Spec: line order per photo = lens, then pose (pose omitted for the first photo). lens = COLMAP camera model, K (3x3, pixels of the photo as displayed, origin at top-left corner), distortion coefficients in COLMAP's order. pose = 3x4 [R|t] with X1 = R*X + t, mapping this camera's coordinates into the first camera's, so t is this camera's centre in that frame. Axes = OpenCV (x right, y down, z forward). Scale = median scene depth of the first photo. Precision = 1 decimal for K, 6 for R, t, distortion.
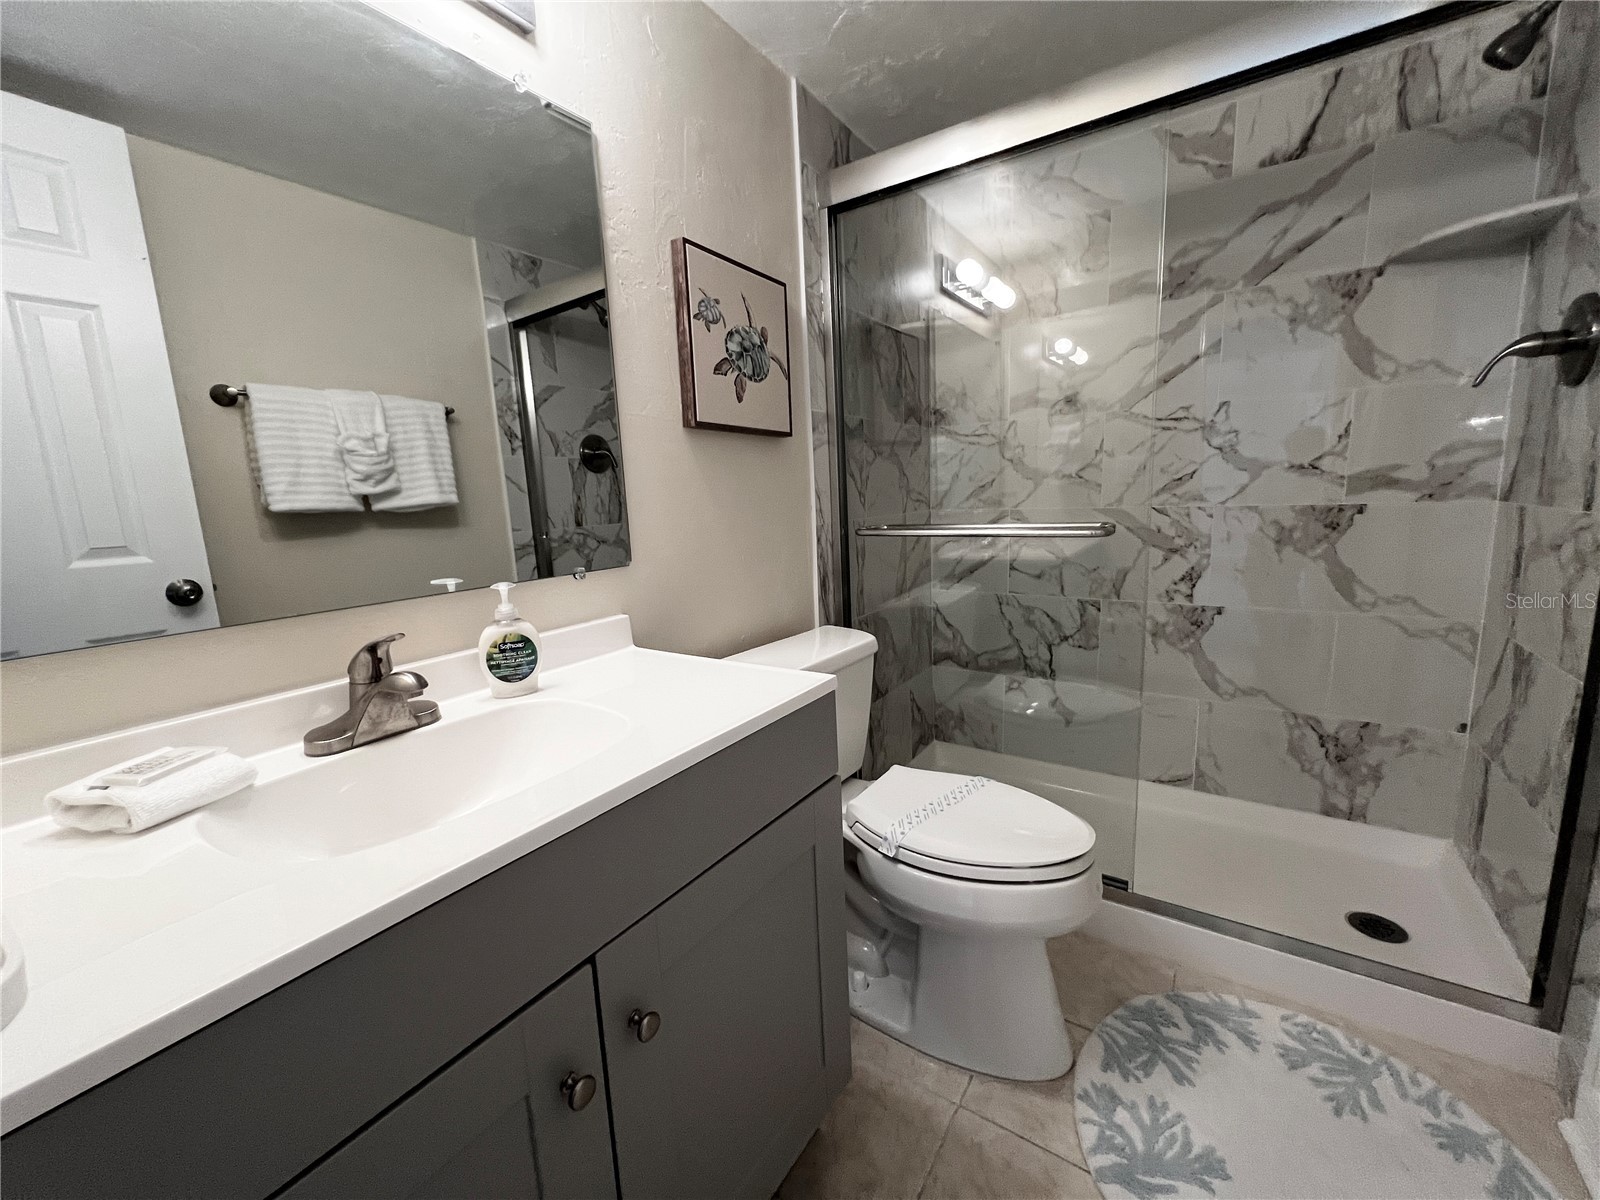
lens RADIAL K [[641.0, 0, 801.0], [0, 641.0, 601.0], [0, 0, 1]] dist [0.002130, -0.000771]
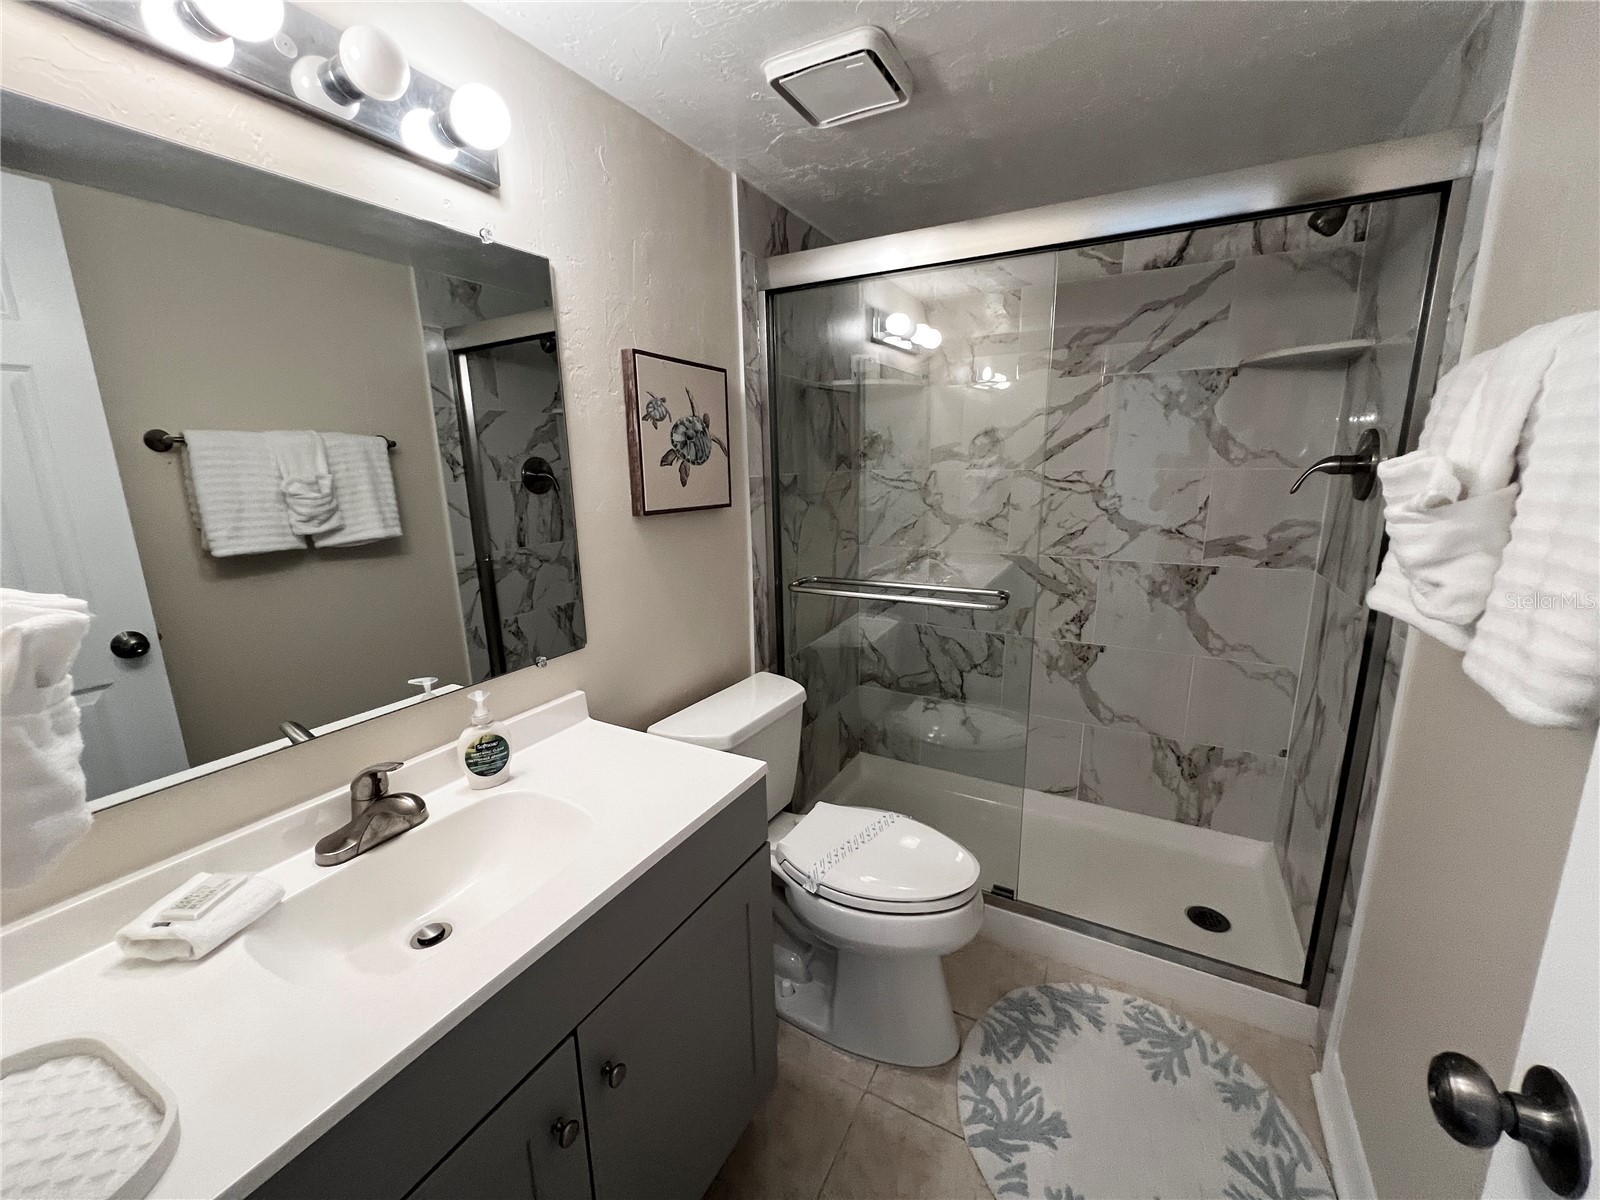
lens RADIAL K [[641.0, 0, 801.5], [0, 641.0, 600.8], [0, 0, 1]] dist [0.002130, -0.000771]
pose [[0.995338, 0.005464, 0.096296, 0.001028], [-0.010100, 0.998810, 0.047721, -0.147850], [-0.095921, -0.048471, 0.994208, -0.114574]]
